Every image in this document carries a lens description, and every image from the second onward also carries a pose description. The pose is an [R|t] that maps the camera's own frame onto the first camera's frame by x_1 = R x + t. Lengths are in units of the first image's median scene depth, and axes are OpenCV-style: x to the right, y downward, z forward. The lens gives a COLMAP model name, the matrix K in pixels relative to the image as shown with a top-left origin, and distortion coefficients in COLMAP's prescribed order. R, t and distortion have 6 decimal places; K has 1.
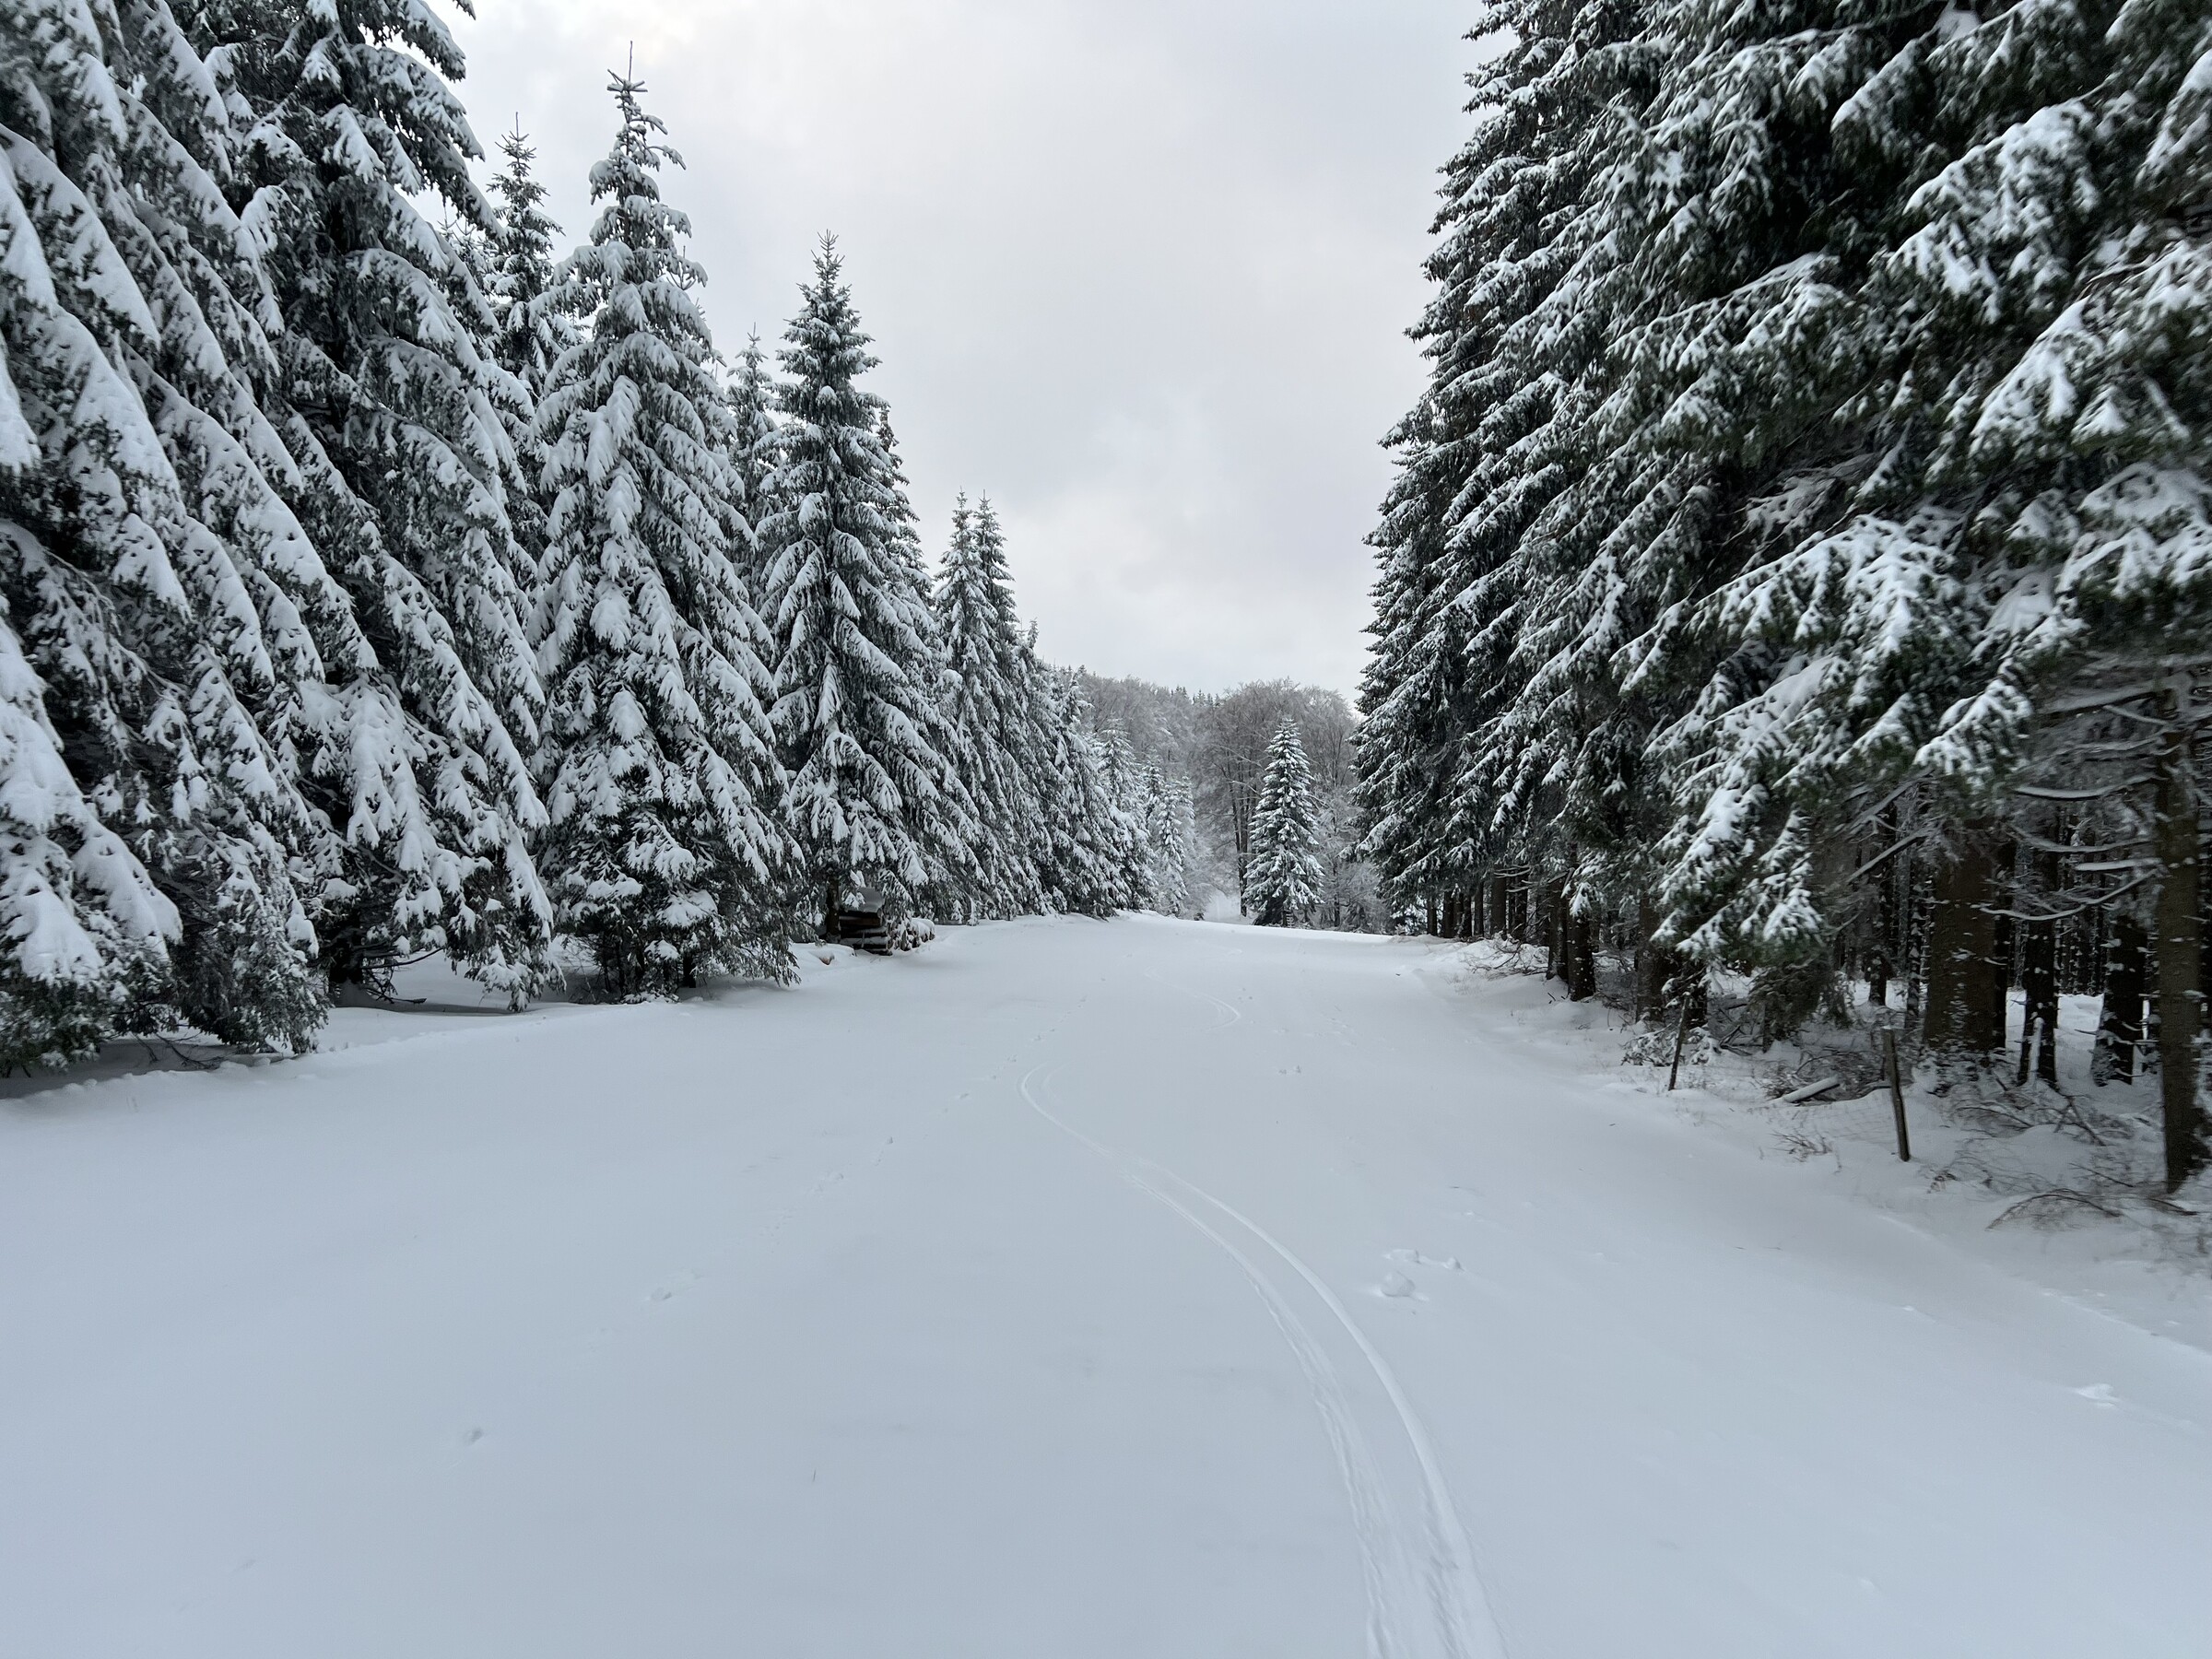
lens RADIAL K [[1418.0, 0, 1106.0], [0, 1418.0, 829.5], [0, 0, 1]] dist [0.005224, -0.053666]
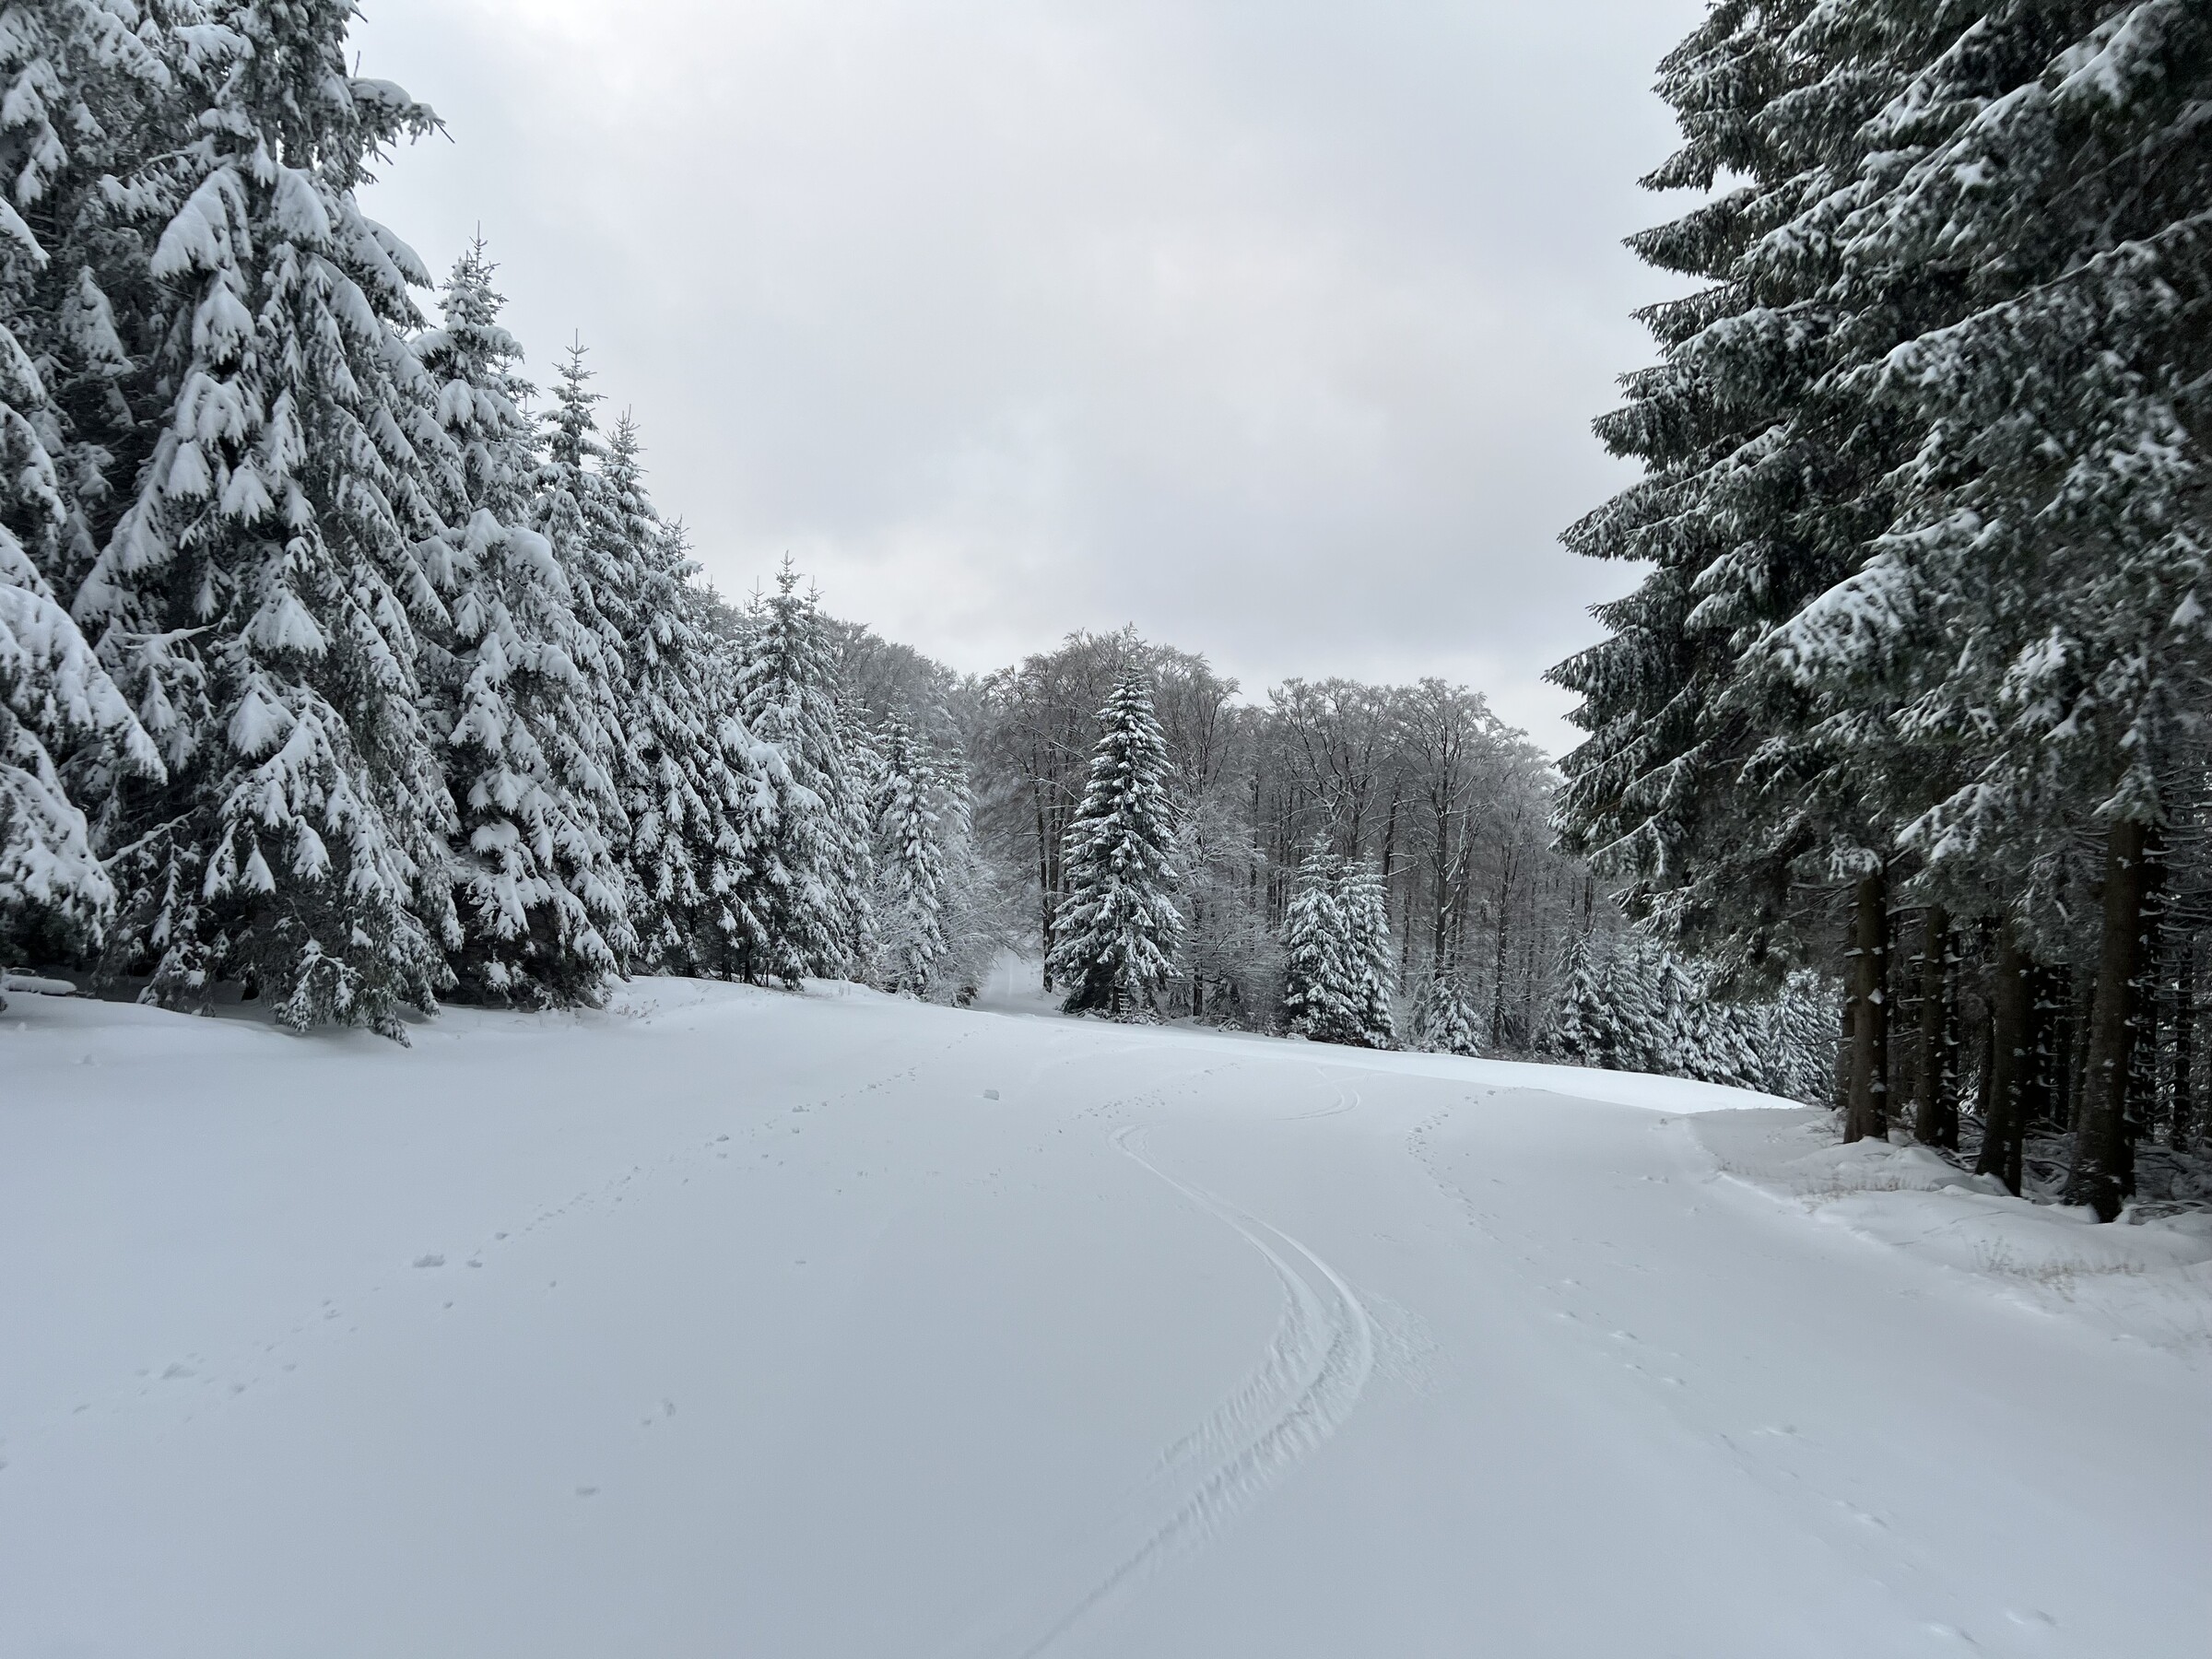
lens RADIAL K [[1418.0, 0, 1106.0], [0, 1418.0, 829.5], [0, 0, 1]] dist [0.005224, -0.053666]
pose [[0.990291, 0.047795, 0.130532, 0.041825], [-0.041706, 0.997928, -0.048987, 0.020949], [-0.132603, 0.043067, 0.990233, 0.415104]]
